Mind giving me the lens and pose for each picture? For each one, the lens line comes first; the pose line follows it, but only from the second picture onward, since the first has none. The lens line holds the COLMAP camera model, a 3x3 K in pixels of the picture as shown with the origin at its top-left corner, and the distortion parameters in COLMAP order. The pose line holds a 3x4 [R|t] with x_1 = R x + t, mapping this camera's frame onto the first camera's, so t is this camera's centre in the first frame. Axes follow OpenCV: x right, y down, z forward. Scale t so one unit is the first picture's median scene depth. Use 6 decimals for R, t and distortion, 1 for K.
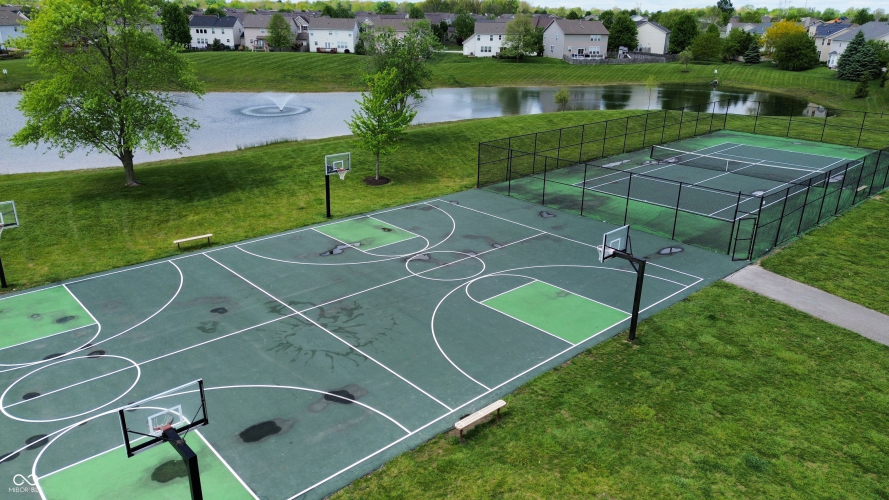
lens RADIAL K [[625.9, 0, 443.9], [0, 625.9, 252.4], [0, 0, 1]] dist [0.071339, -0.069203]
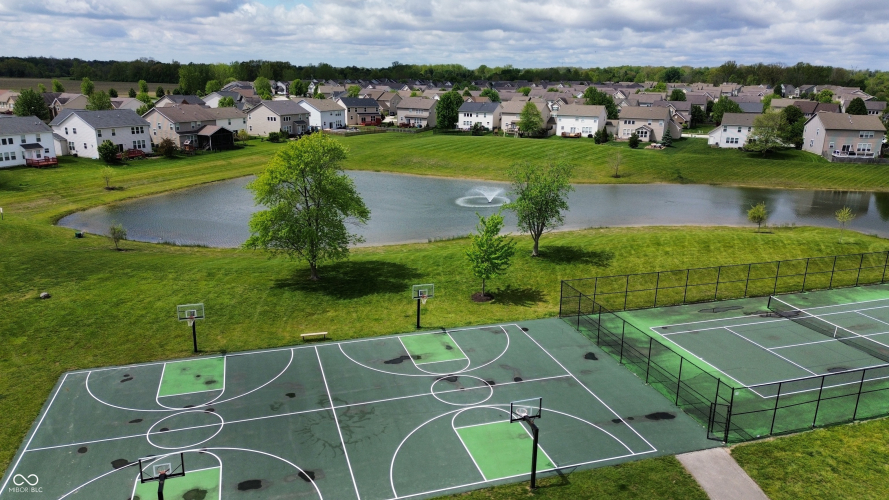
lens RADIAL K [[625.9, 0, 443.9], [0, 625.9, 252.4], [0, 0, 1]] dist [0.071339, -0.069203]
pose [[0.906118, 0.116076, -0.406787, 0.086792], [-0.151526, 0.986870, -0.055923, -0.033976], [0.394955, 0.112312, 0.911810, -0.043102]]
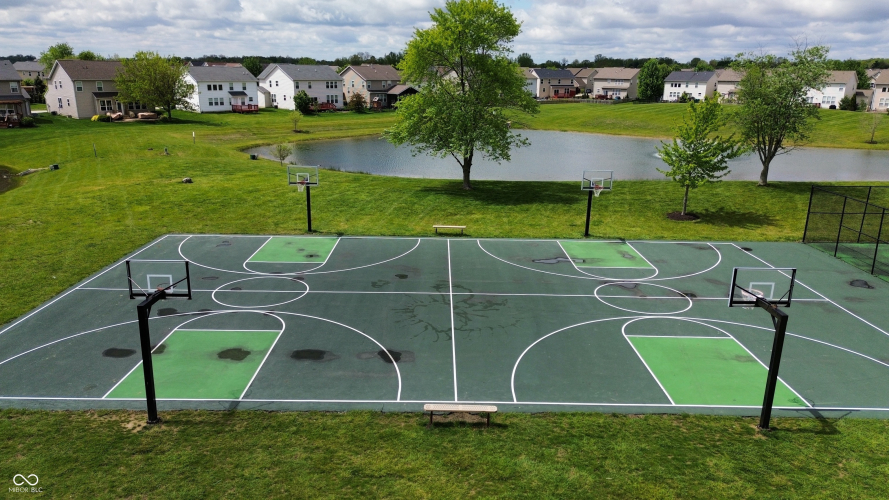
lens RADIAL K [[625.9, 0, 443.9], [0, 625.9, 252.4], [0, 0, 1]] dist [0.071339, -0.069203]
pose [[0.737641, 0.183408, -0.649805, 0.066387], [-0.240911, 0.970547, 0.000463, 0.004898], [0.630752, 0.156203, 0.760100, 0.029008]]
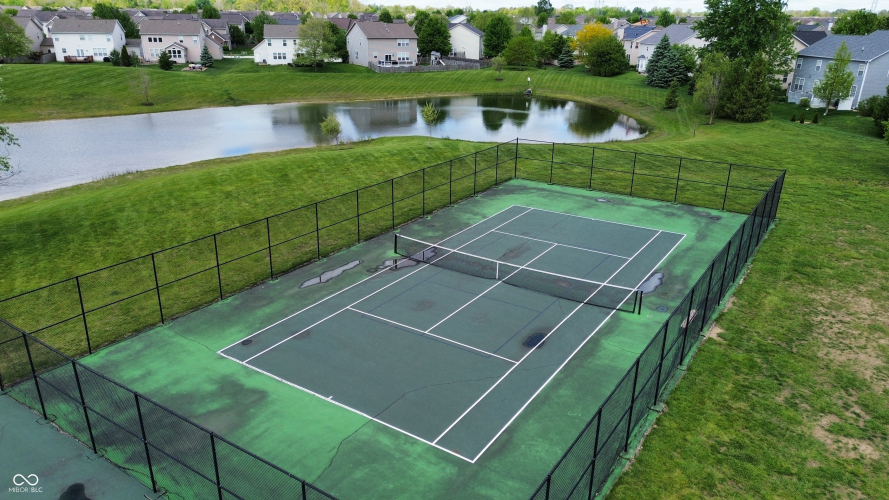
lens RADIAL K [[625.9, 0, 443.9], [0, 625.9, 252.4], [0, 0, 1]] dist [0.071339, -0.069203]
pose [[0.972260, -0.085590, 0.217681, 0.078675], [0.084807, 0.996313, 0.012956, -0.051114], [-0.217987, 0.005864, 0.975934, 0.120241]]
